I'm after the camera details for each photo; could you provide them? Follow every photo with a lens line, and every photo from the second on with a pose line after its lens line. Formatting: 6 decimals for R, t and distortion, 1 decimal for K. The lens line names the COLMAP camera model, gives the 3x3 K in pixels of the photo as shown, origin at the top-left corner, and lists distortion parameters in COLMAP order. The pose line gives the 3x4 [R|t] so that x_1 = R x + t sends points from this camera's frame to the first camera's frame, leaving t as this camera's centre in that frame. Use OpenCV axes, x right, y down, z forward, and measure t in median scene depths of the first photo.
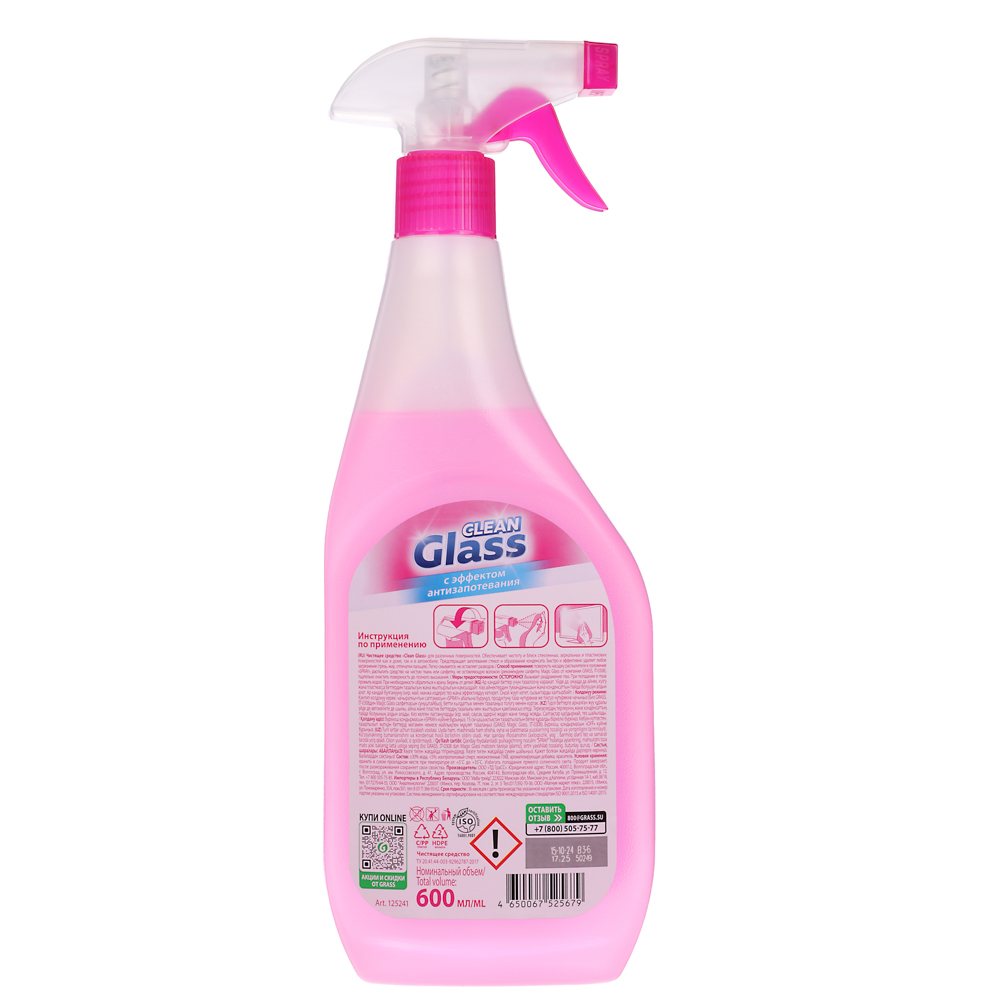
lens RADIAL K [[5464.6, 0, 500.0], [0, 5464.6, 500.0], [0, 0, 1]] dist [0.358013, 1.334543]
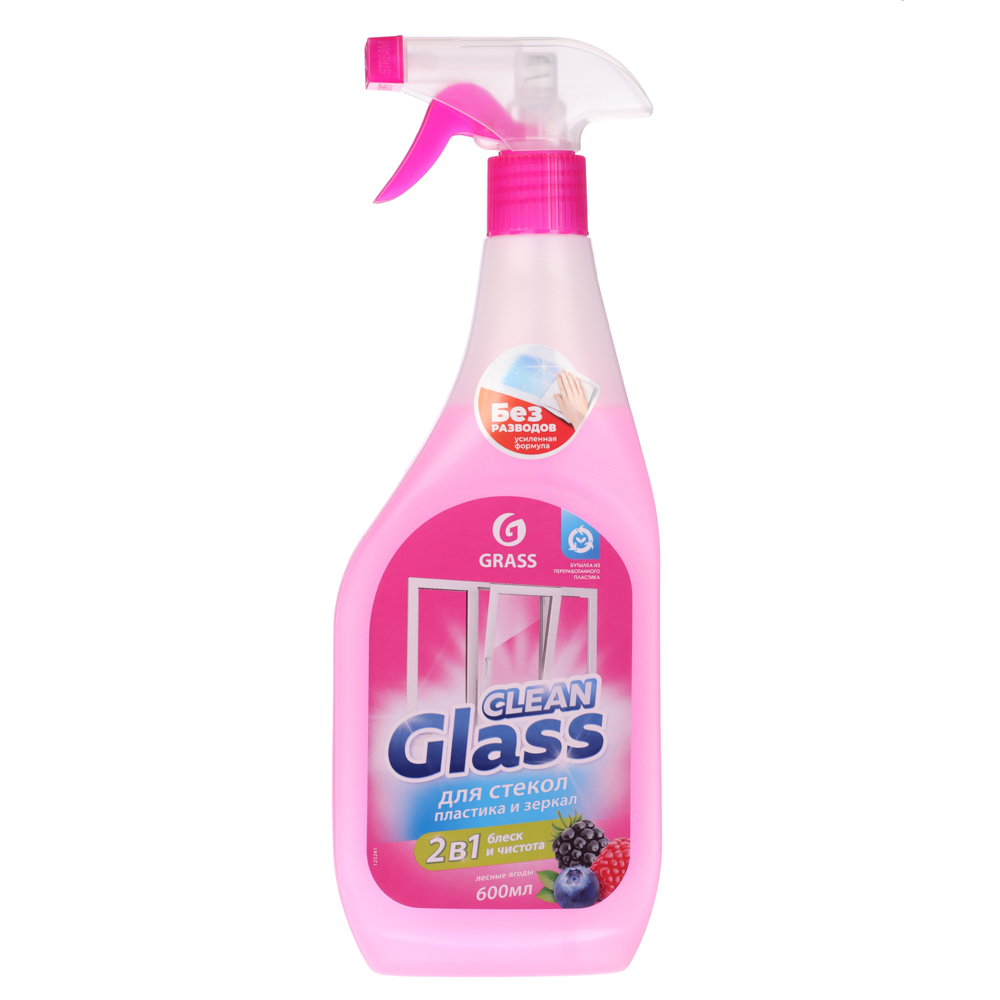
lens RADIAL K [[5275.5, 0, 500.0], [0, 5275.5, 500.0], [0, 0, 1]] dist [0.050389, -13.236325]
pose [[0.999792, 0.012134, -0.016416, 0.002649], [-0.012105, 0.999925, 0.001844, -0.014658], [0.016437, -0.001645, 0.999864, 0.499497]]
